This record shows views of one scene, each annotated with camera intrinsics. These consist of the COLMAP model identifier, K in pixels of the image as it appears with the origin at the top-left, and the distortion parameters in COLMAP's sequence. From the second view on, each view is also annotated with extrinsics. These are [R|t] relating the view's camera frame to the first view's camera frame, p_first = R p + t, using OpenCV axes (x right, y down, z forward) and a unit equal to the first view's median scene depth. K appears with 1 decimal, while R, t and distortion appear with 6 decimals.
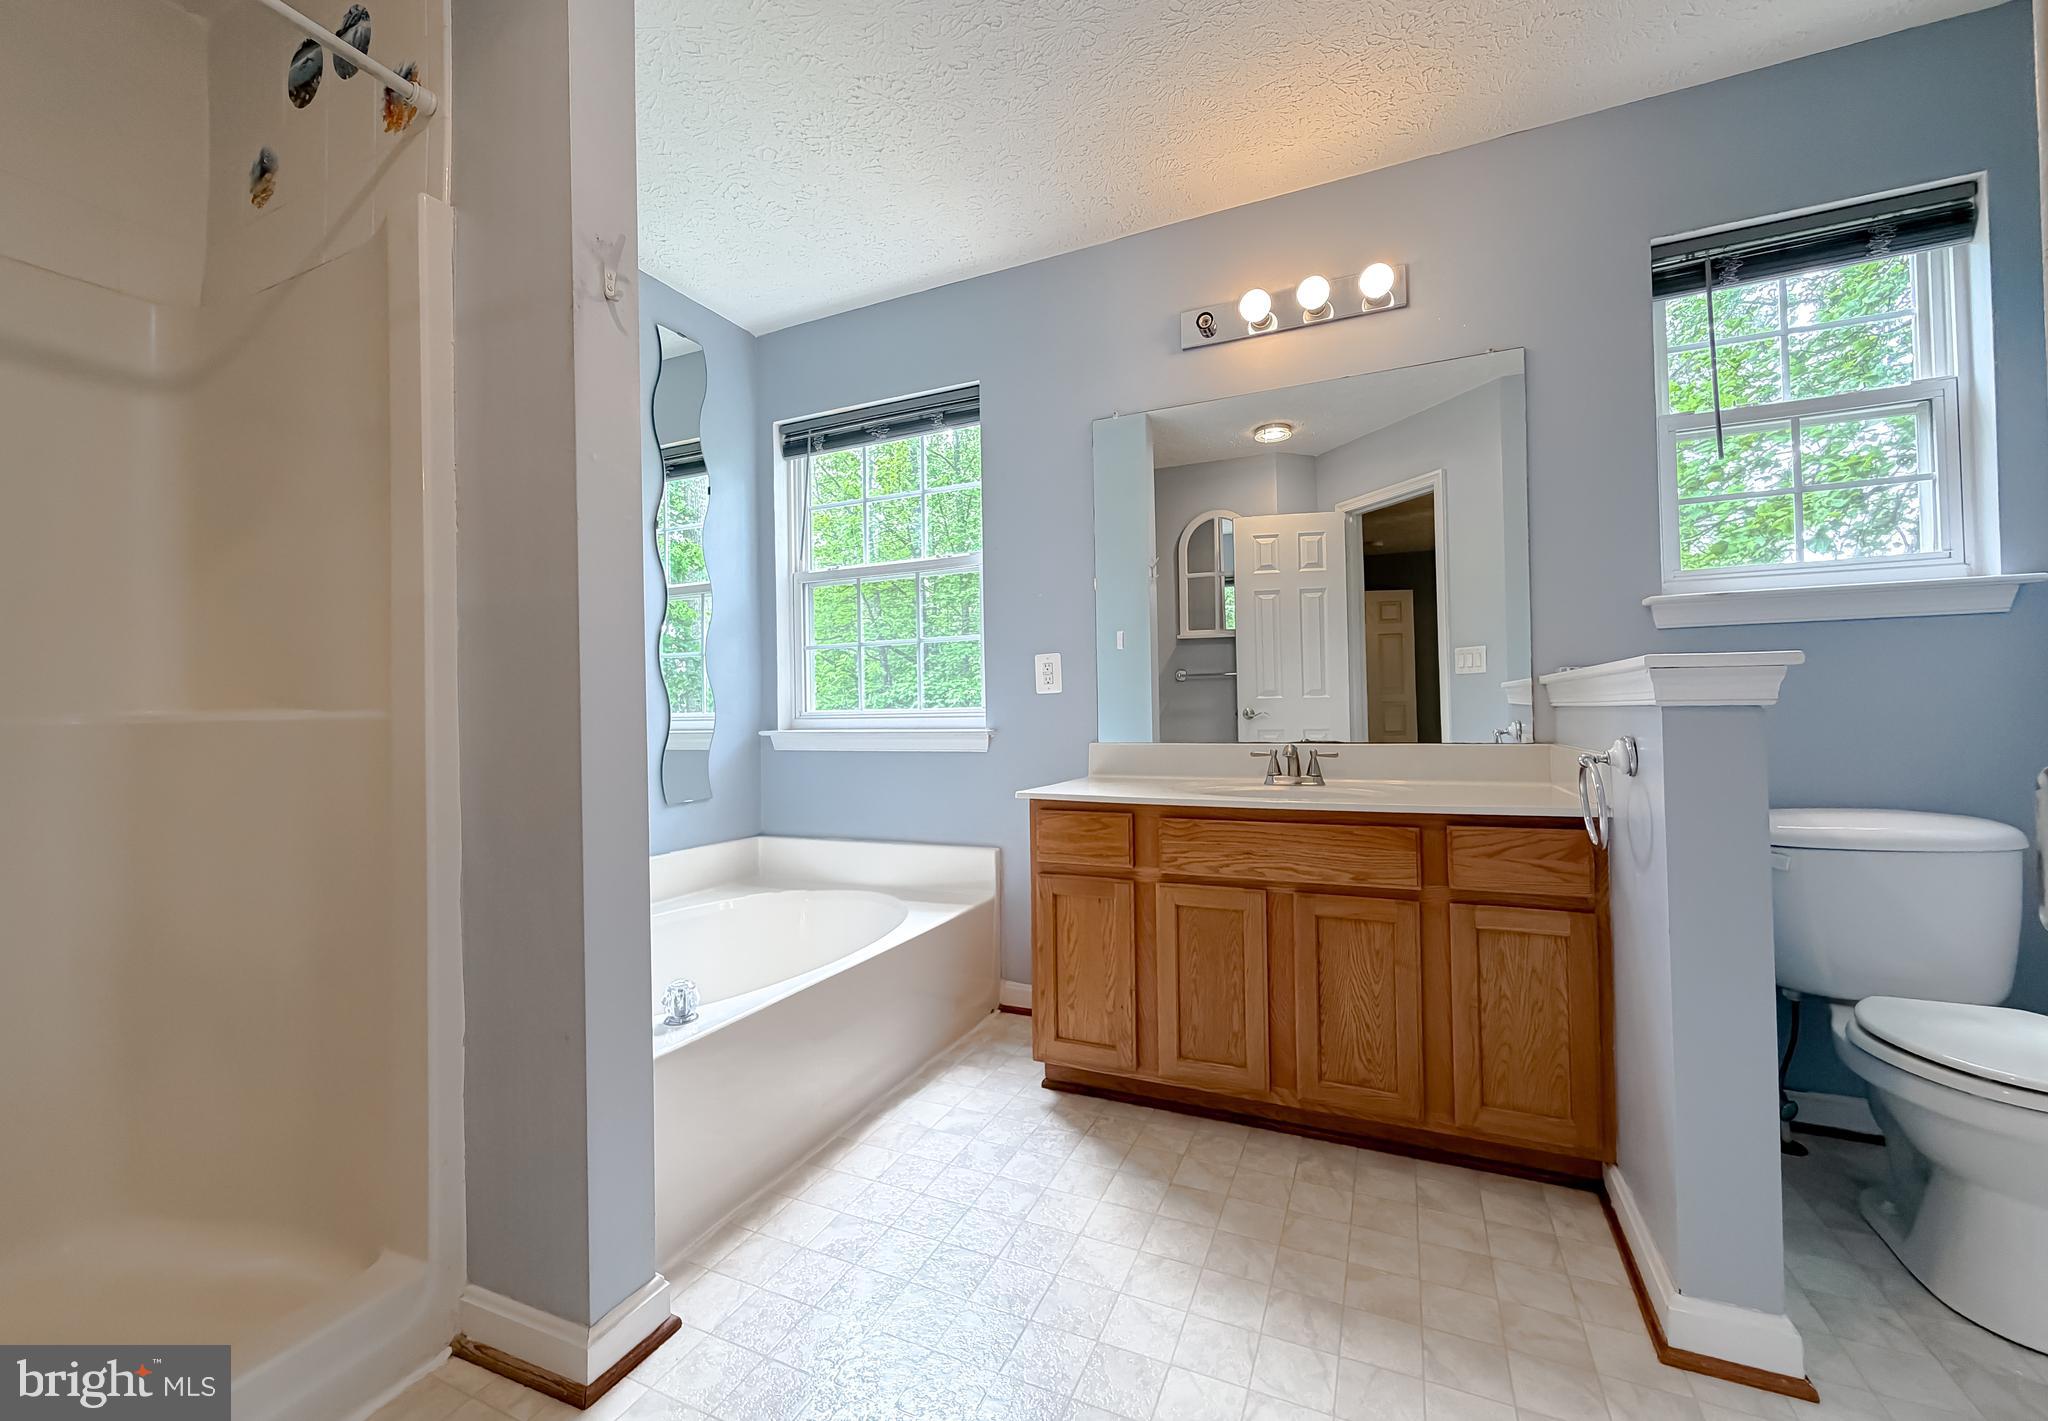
lens RADIAL K [[801.8, 0, 1018.2], [0, 801.8, 697.4], [0, 0, 1]] dist [-0.001770, -0.000179]
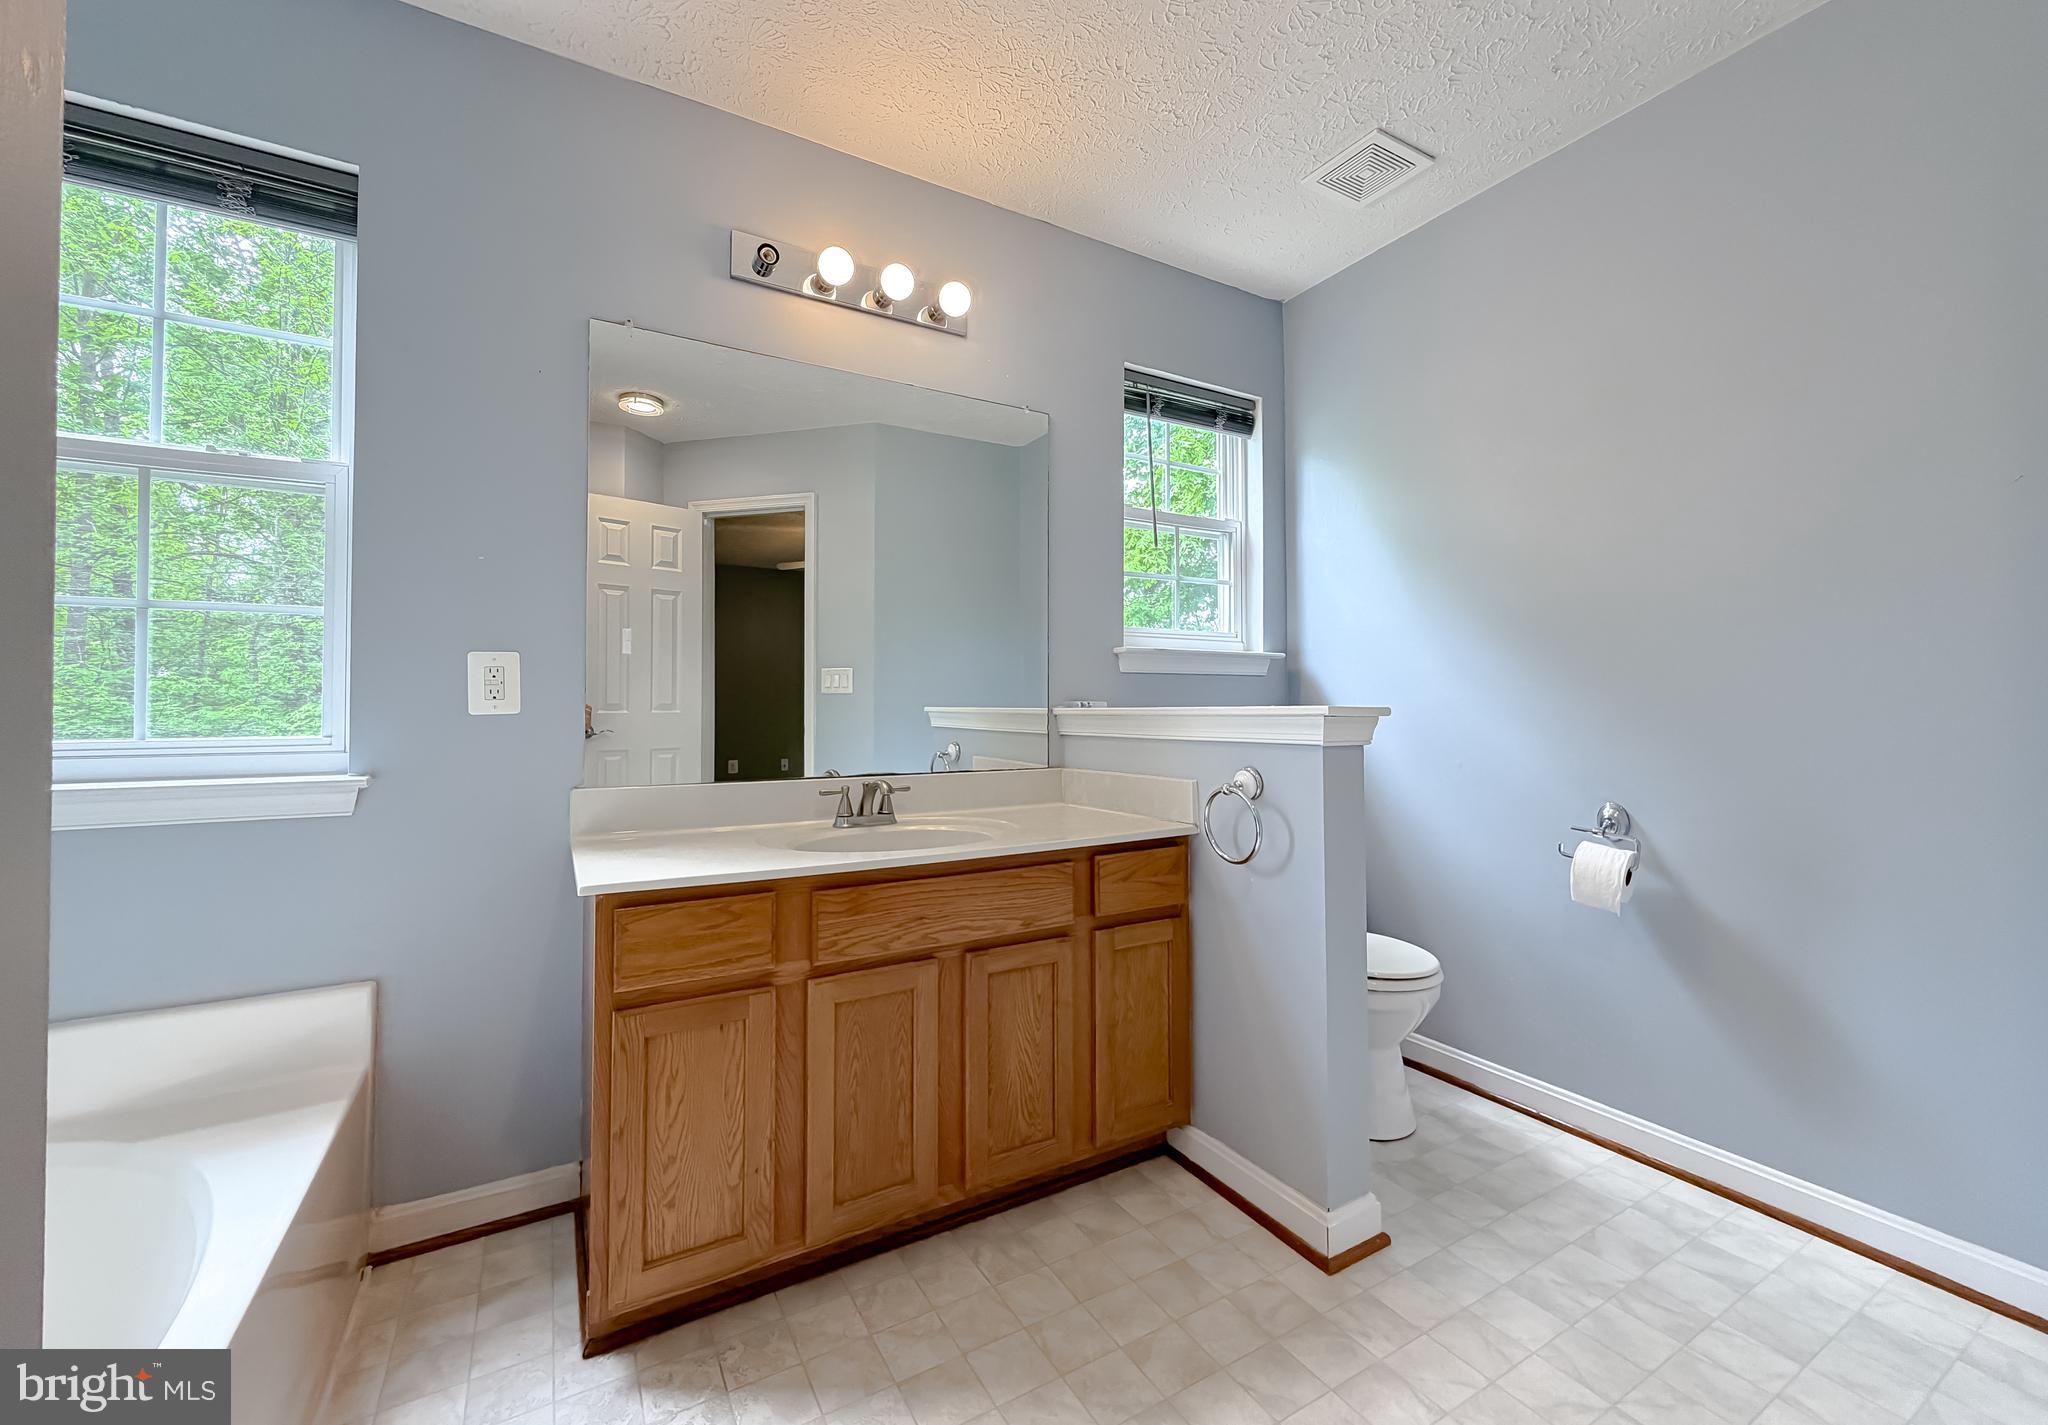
lens RADIAL K [[813.2, 0, 1002.3], [0, 813.2, 690.3], [0, 0, 1]] dist [0.001566, -0.000014]
pose [[0.589676, 0.032868, 0.806971, -0.324357], [-0.019834, 0.999460, -0.026214, -0.020310], [-0.807396, -0.000548, 0.590009, 0.394424]]
